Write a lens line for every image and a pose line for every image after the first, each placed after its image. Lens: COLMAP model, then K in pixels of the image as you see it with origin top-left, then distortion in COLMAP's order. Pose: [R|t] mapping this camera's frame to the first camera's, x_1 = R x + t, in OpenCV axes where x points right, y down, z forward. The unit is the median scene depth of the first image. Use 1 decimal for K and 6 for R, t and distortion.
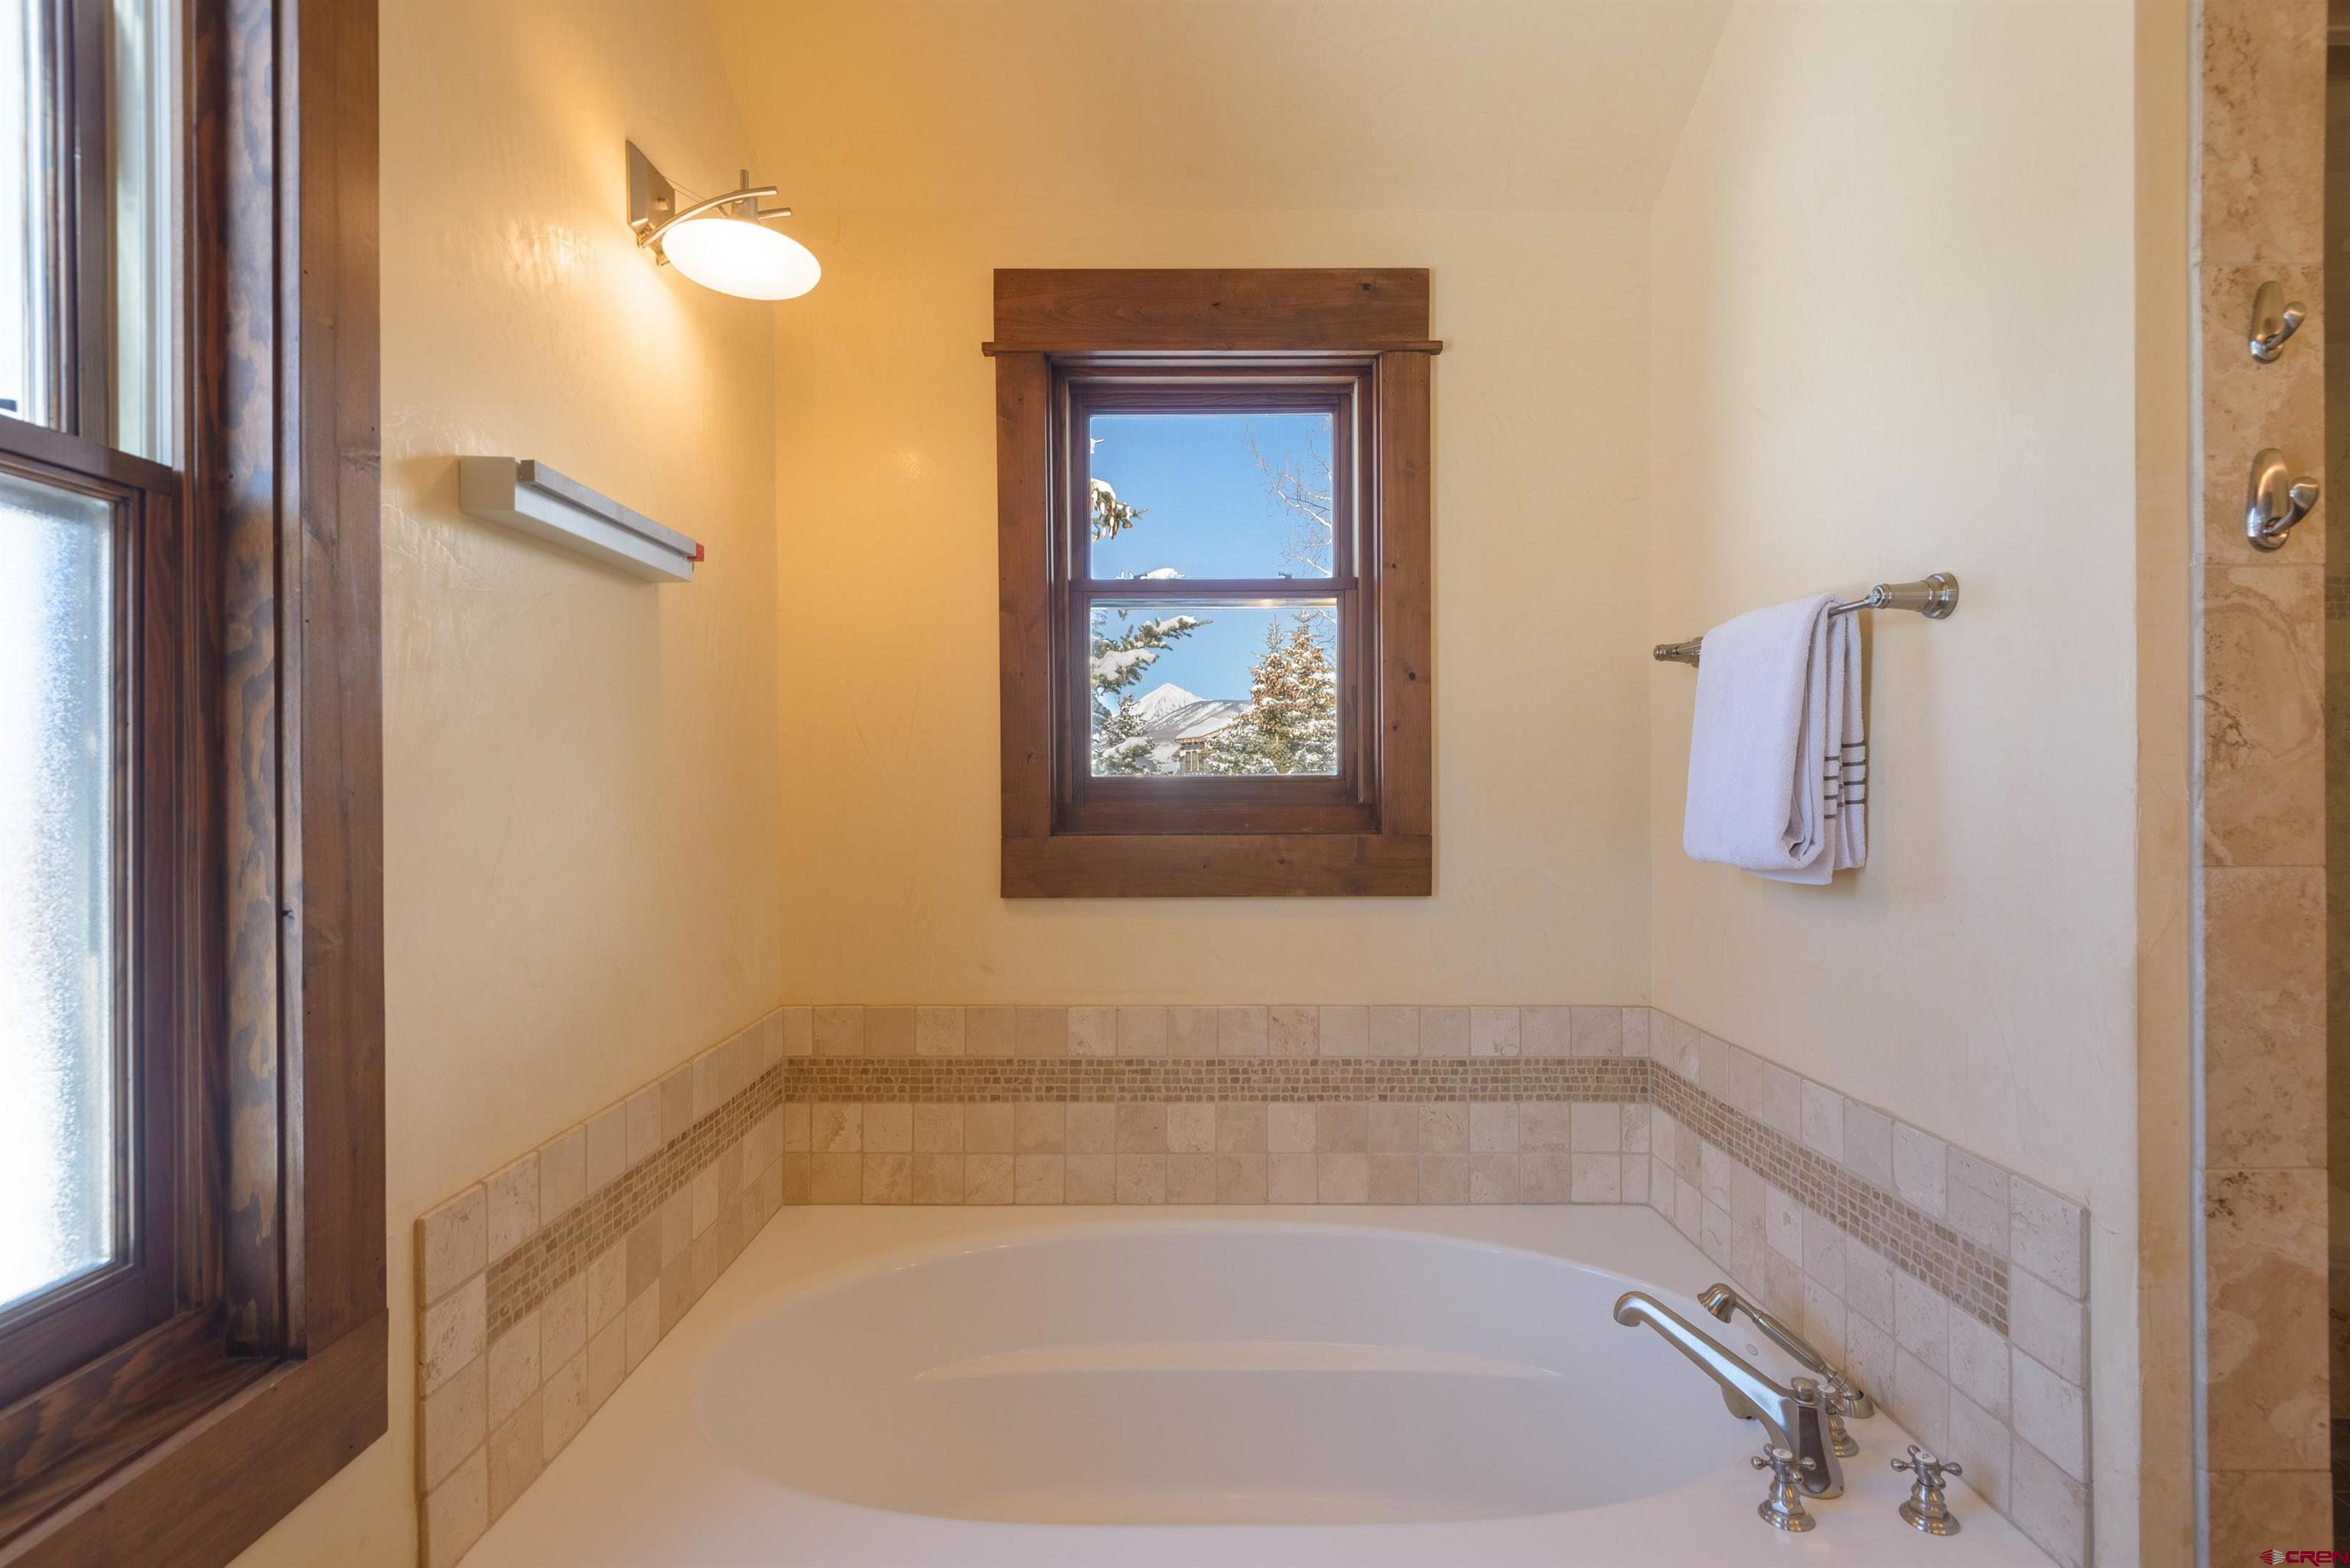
lens RADIAL K [[1087.4, 0, 1159.3], [0, 1087.4, 795.3], [0, 0, 1]] dist [0.024950, -0.012747]
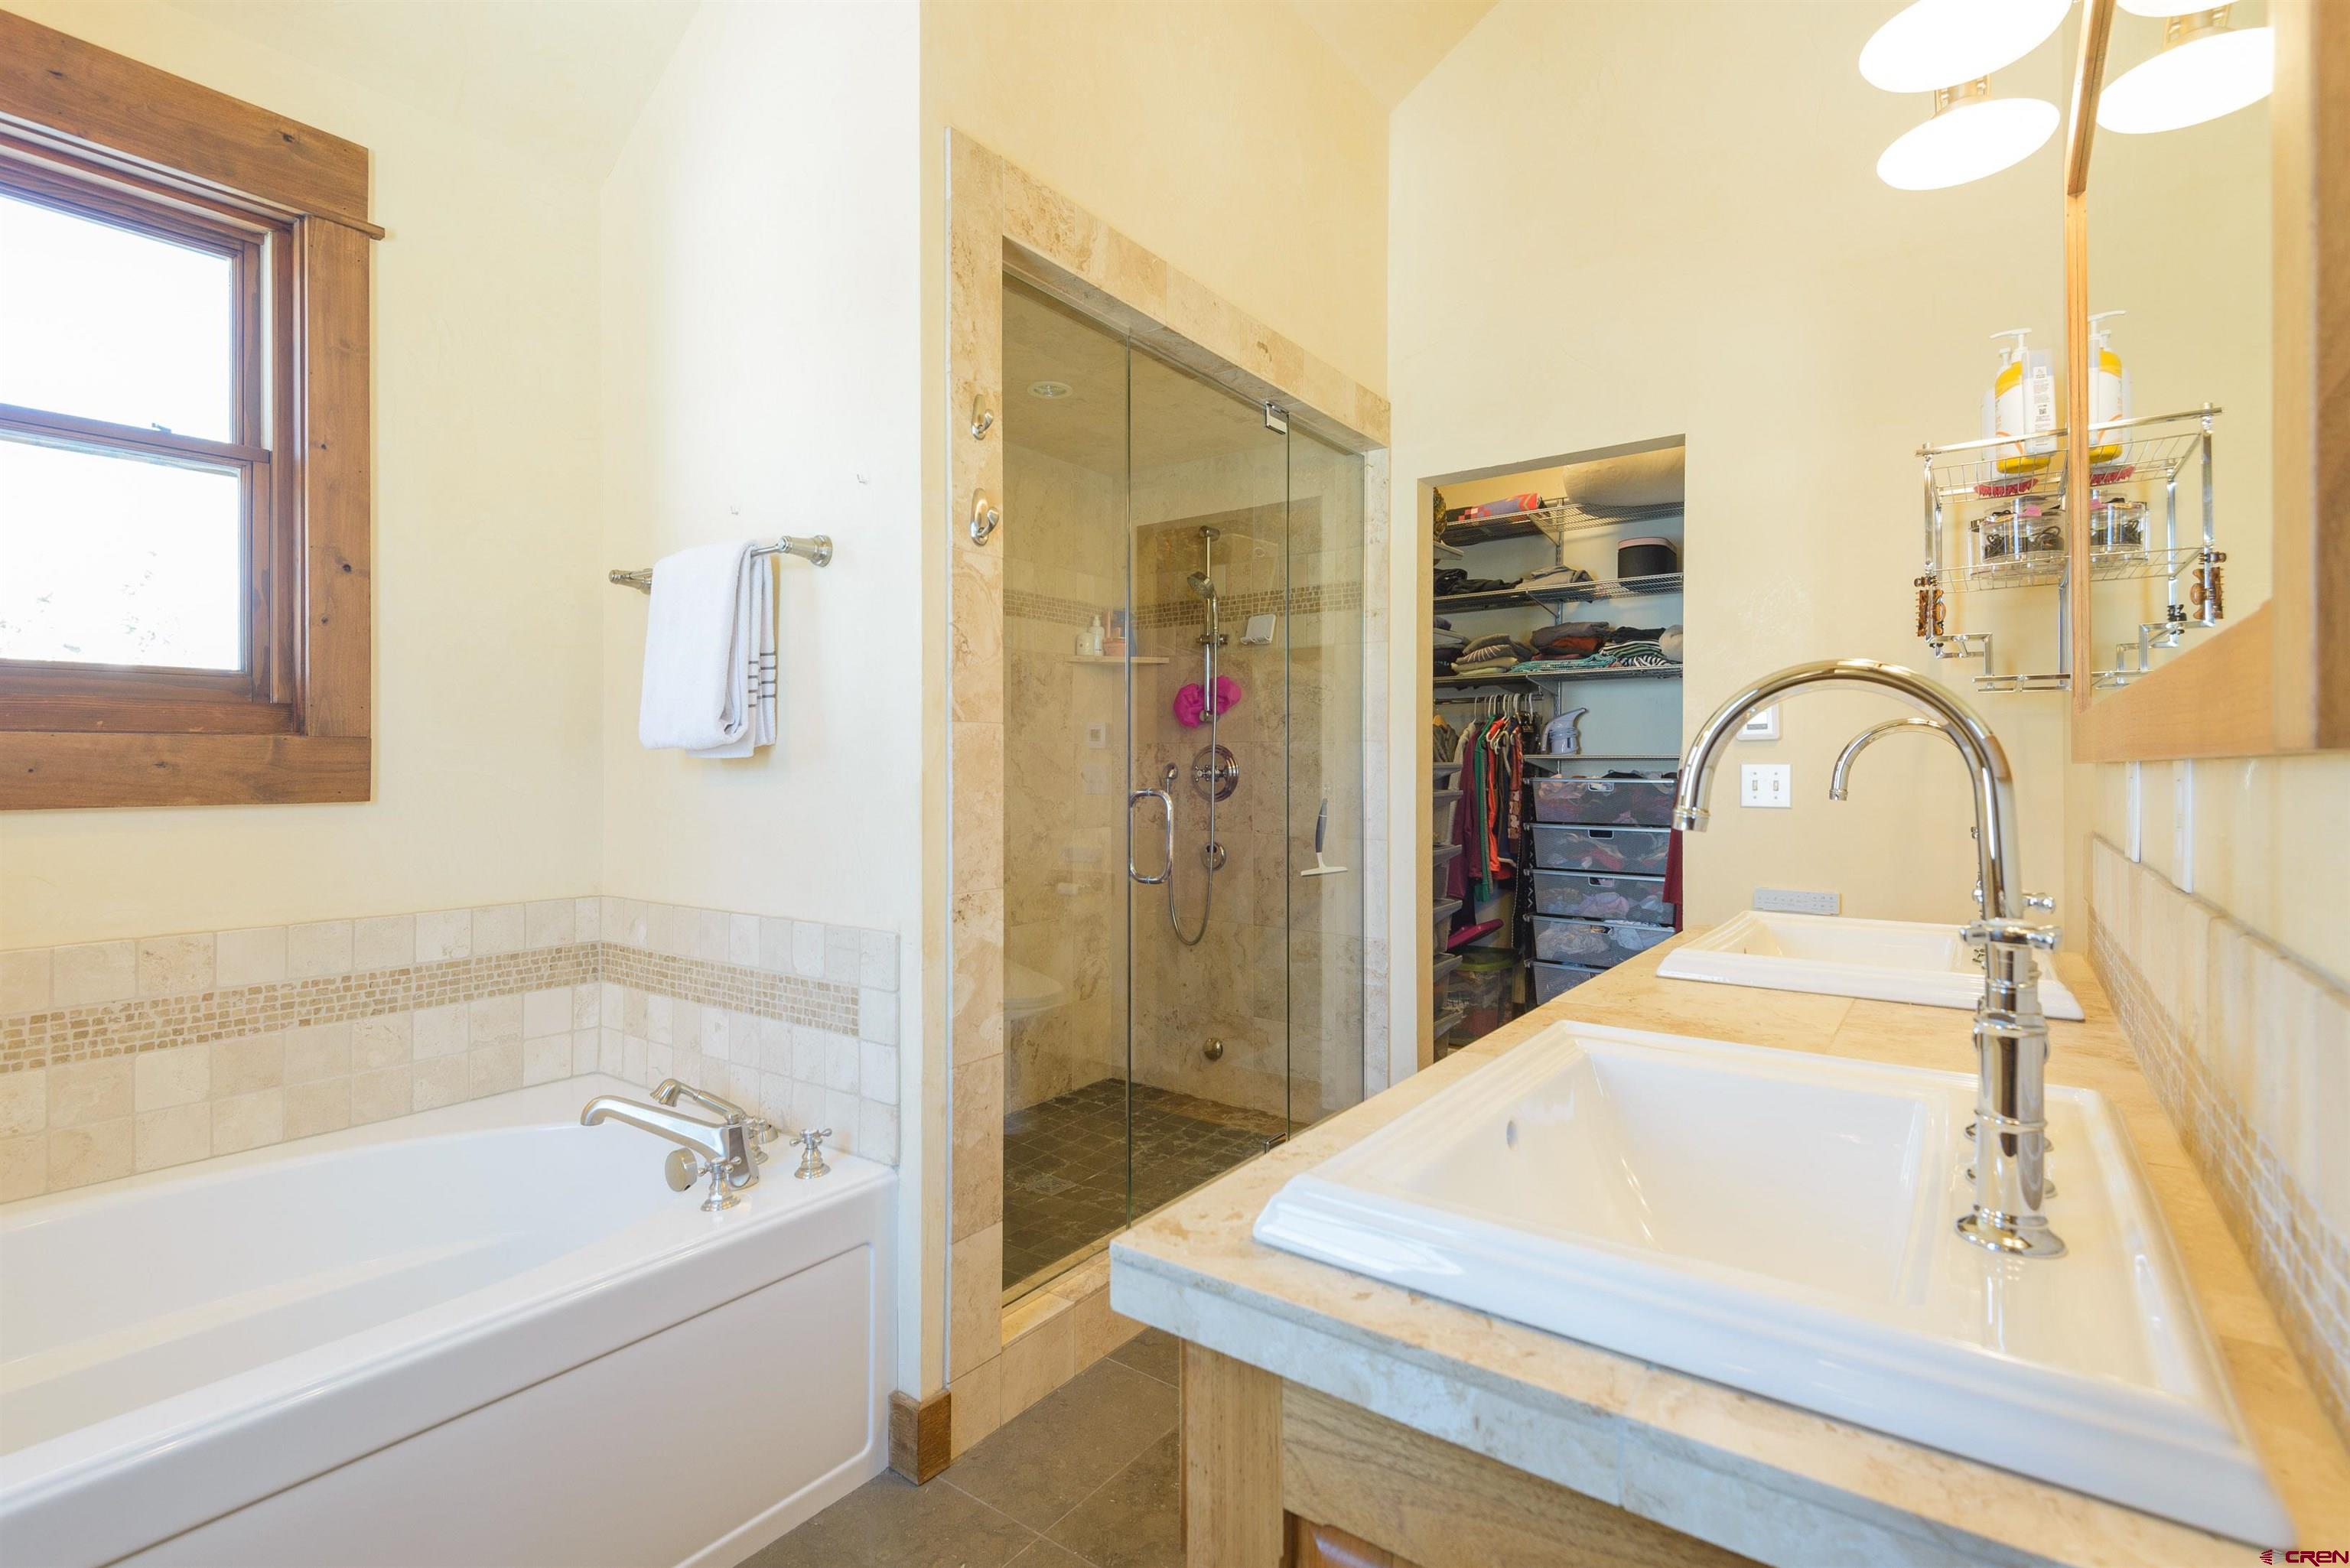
lens RADIAL K [[1087.4, 0, 1162.6], [0, 1087.4, 761.9], [0, 0, 1]] dist [0.024950, -0.012747]
pose [[0.602160, 0.005835, 0.798354, -0.102910], [0.000882, 0.999968, -0.007974, 0.067328], [-0.798375, 0.005506, 0.602136, -0.139449]]
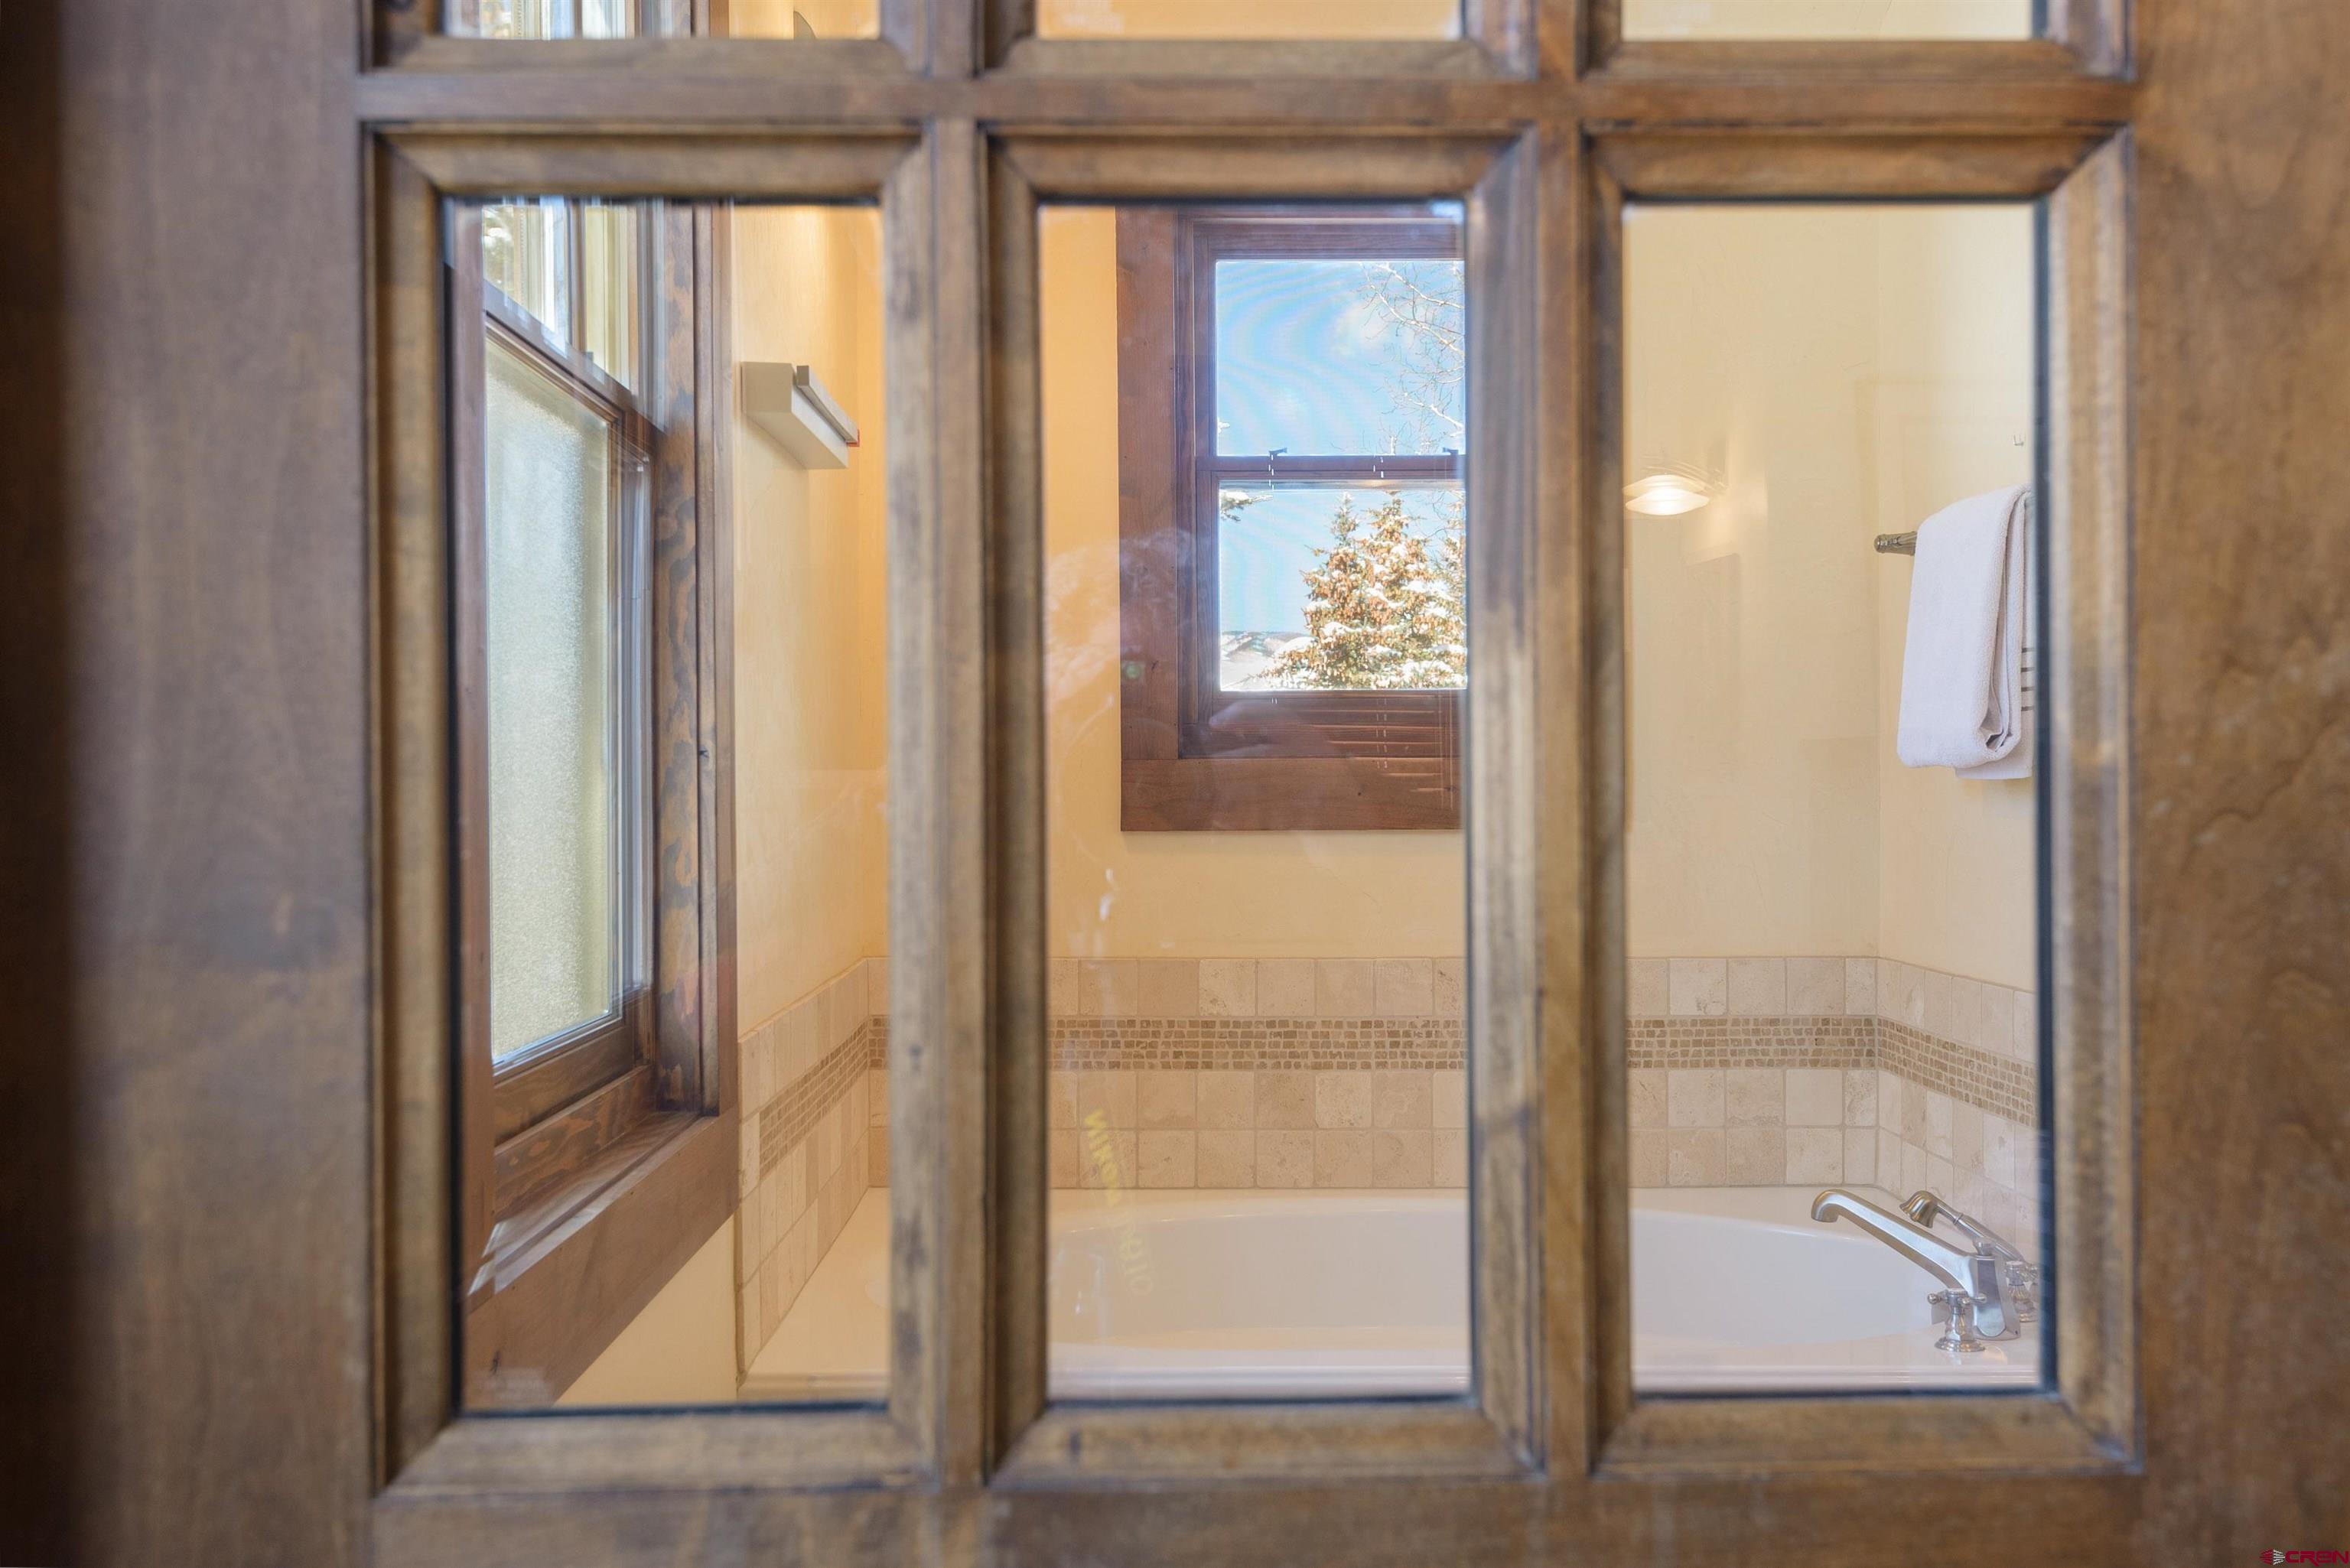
lens RADIAL K [[1828.2, 0, 1180.3], [0, 1828.2, 780.3], [0, 0, 1]] dist [0.010155, 0.022007]
pose [[0.999912, -0.000541, 0.013254, -0.119791], [0.000581, 0.999995, -0.003005, 0.060289], [-0.013253, 0.003012, 0.999908, -0.440275]]
